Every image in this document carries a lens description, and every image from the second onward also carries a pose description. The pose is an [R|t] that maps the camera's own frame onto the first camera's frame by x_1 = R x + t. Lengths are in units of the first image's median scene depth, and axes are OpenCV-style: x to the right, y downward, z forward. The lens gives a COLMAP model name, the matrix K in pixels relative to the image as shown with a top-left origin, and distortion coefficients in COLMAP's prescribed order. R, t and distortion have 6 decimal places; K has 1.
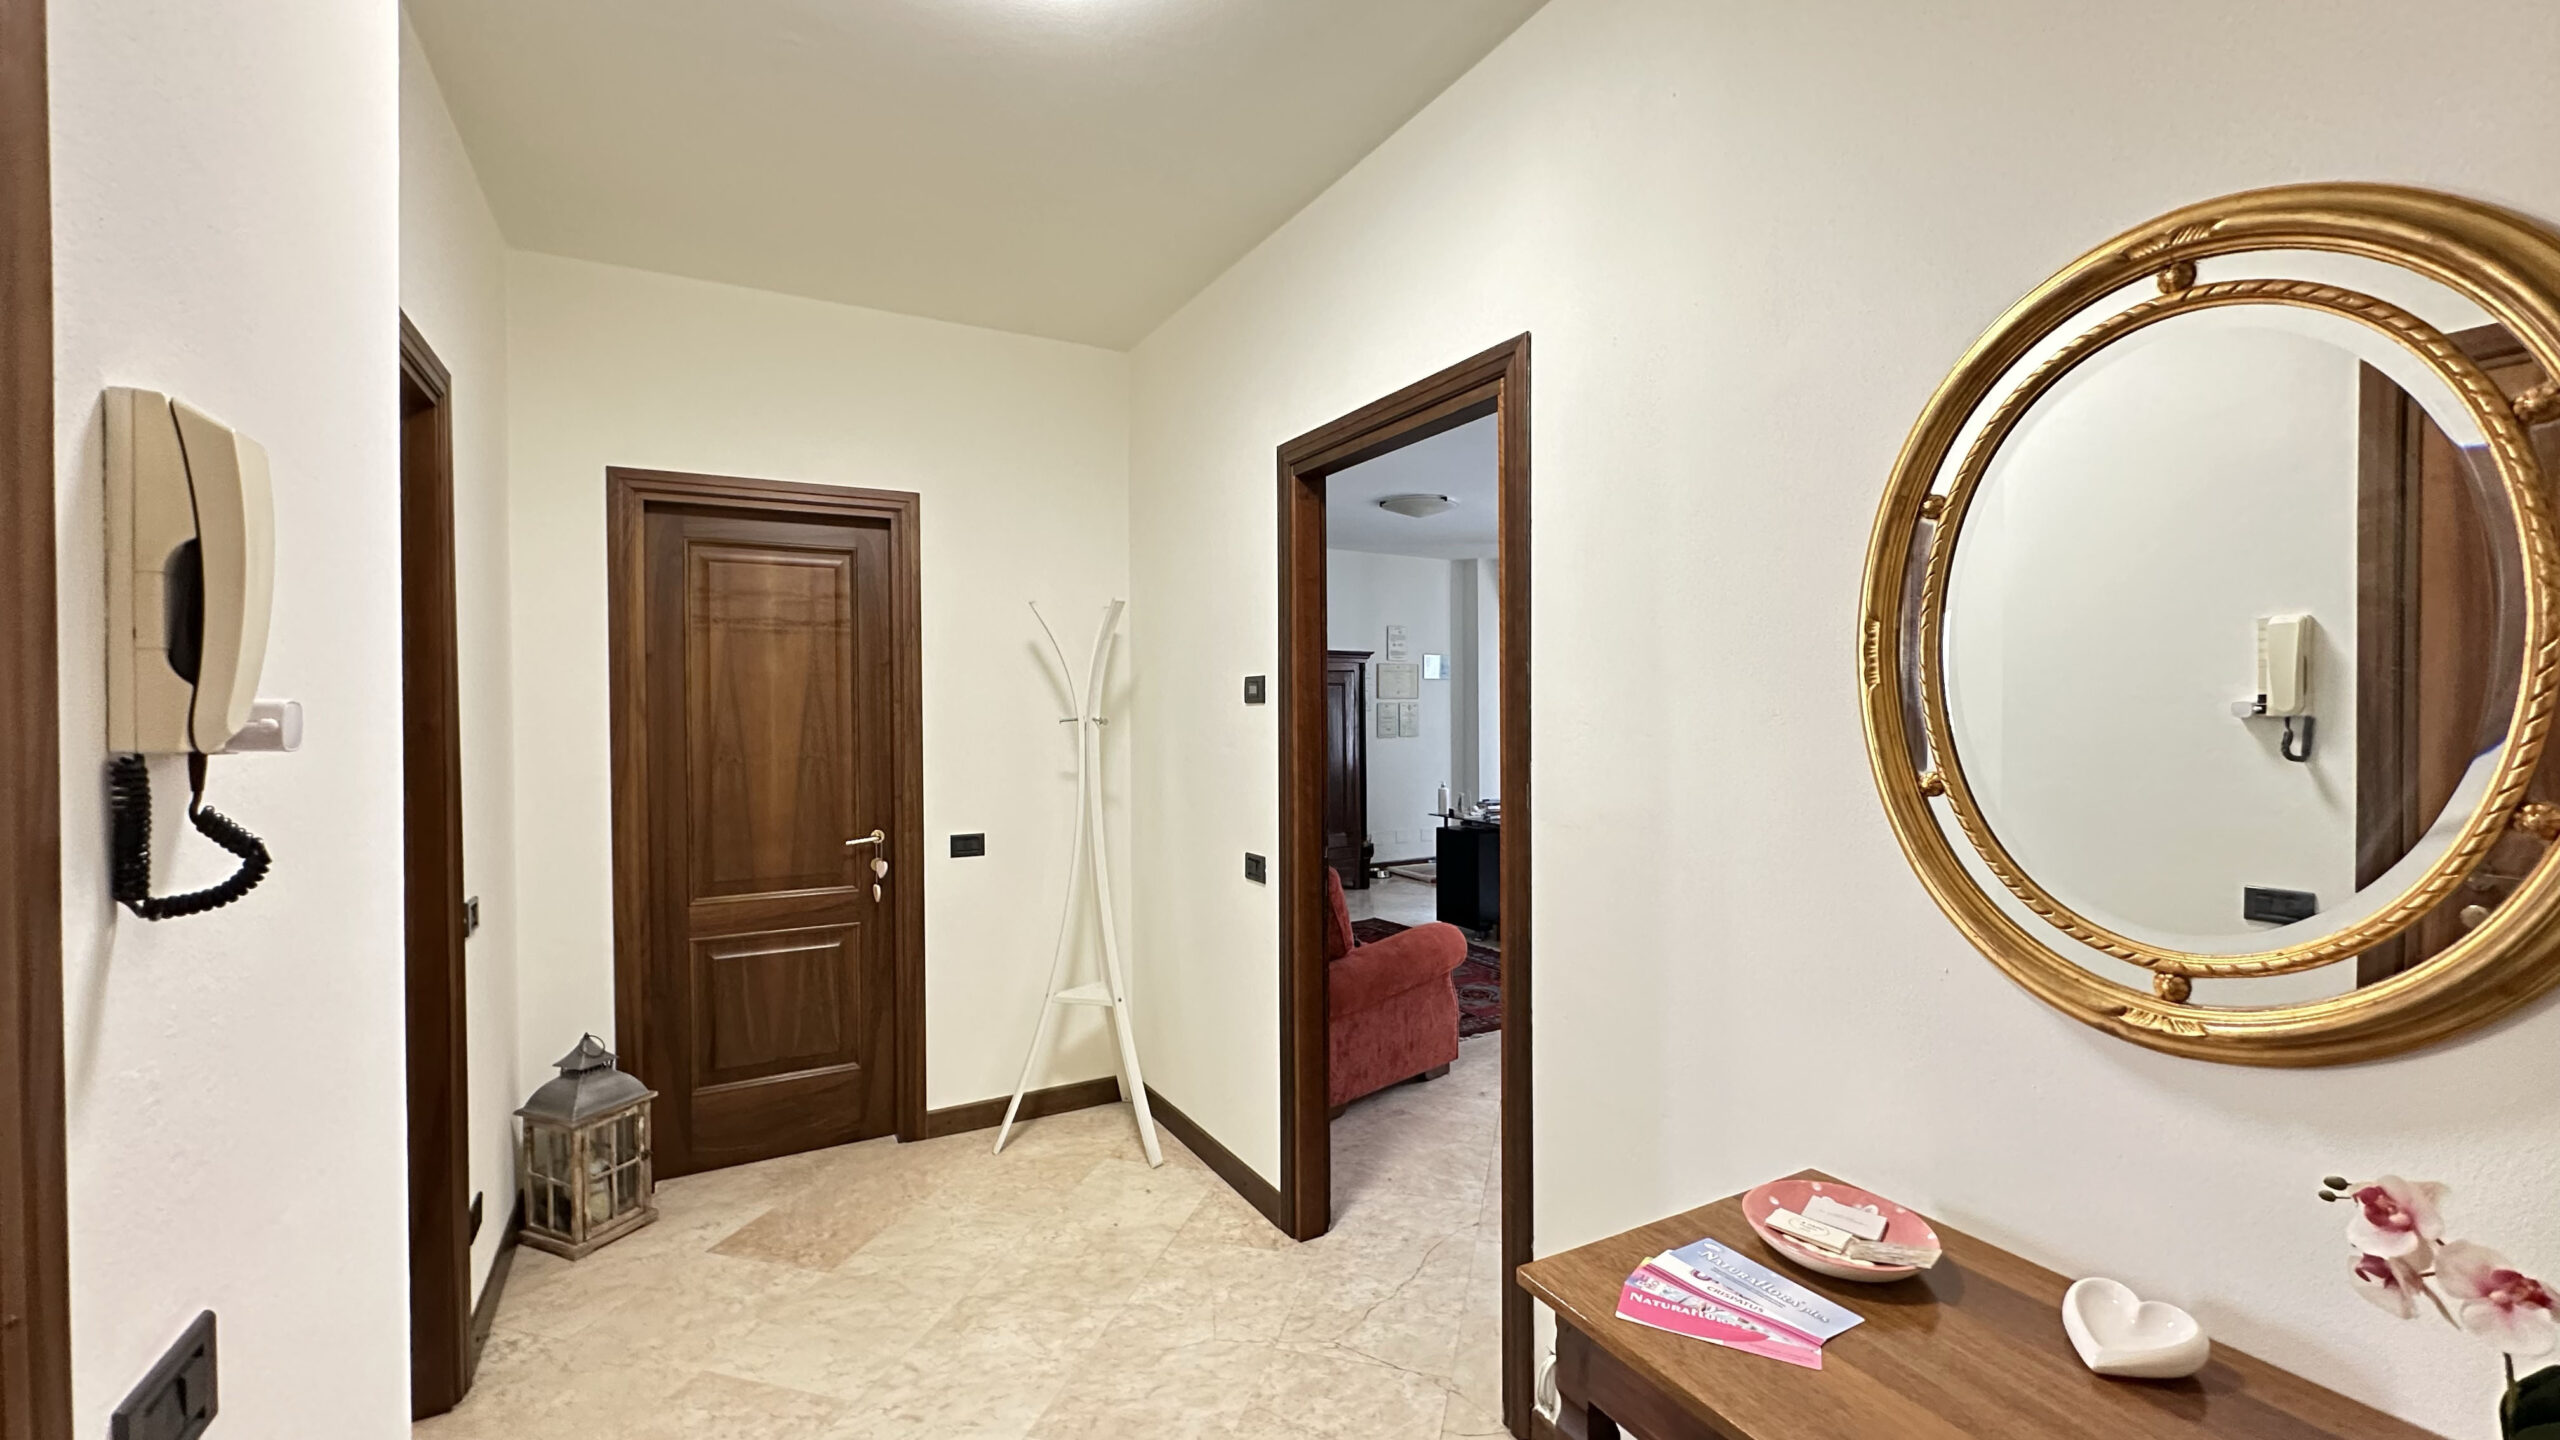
lens RADIAL K [[1028.9, 0, 1281.2], [0, 1028.9, 717.0], [0, 0, 1]] dist [0.000357, -0.000578]
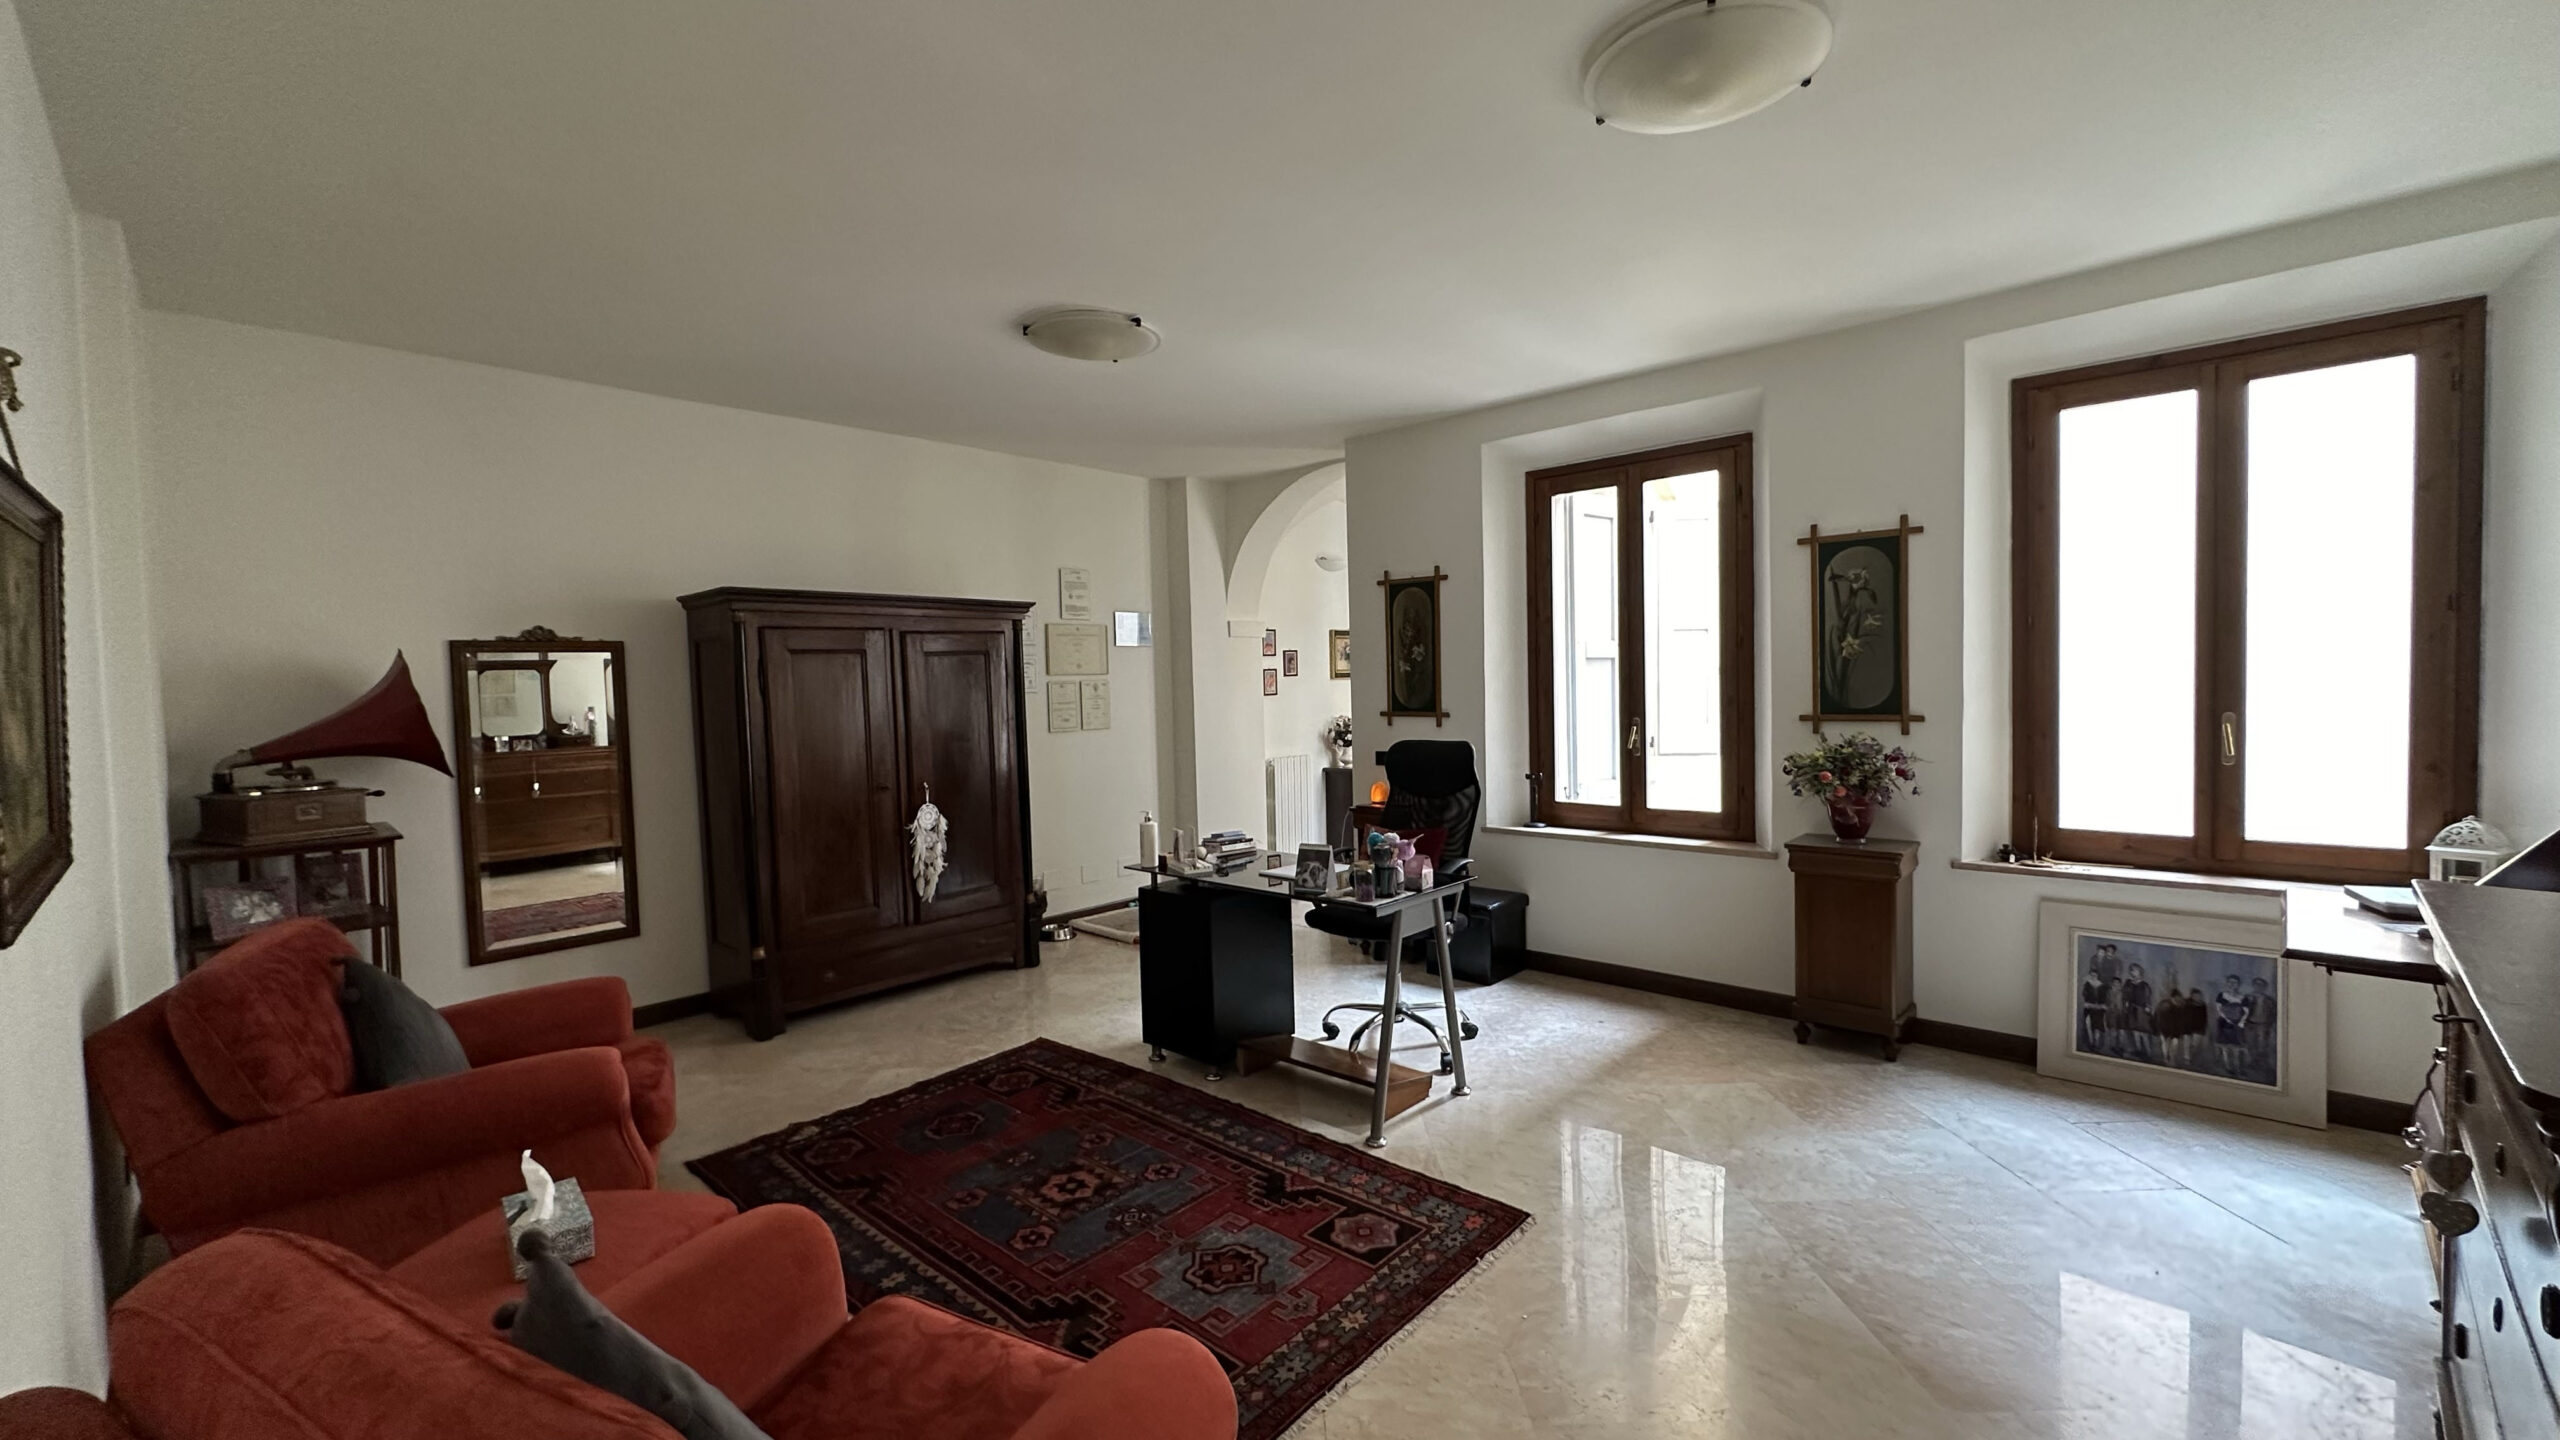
lens RADIAL K [[1028.9, 0, 1274.3], [0, 1028.9, 714.6], [0, 0, 1]] dist [0.000357, -0.000578]
pose [[0.960094, -0.029224, 0.278147, 0.050781], [0.023471, 0.999437, 0.023992, -0.004754], [-0.278691, -0.016507, 0.960239, 0.324239]]
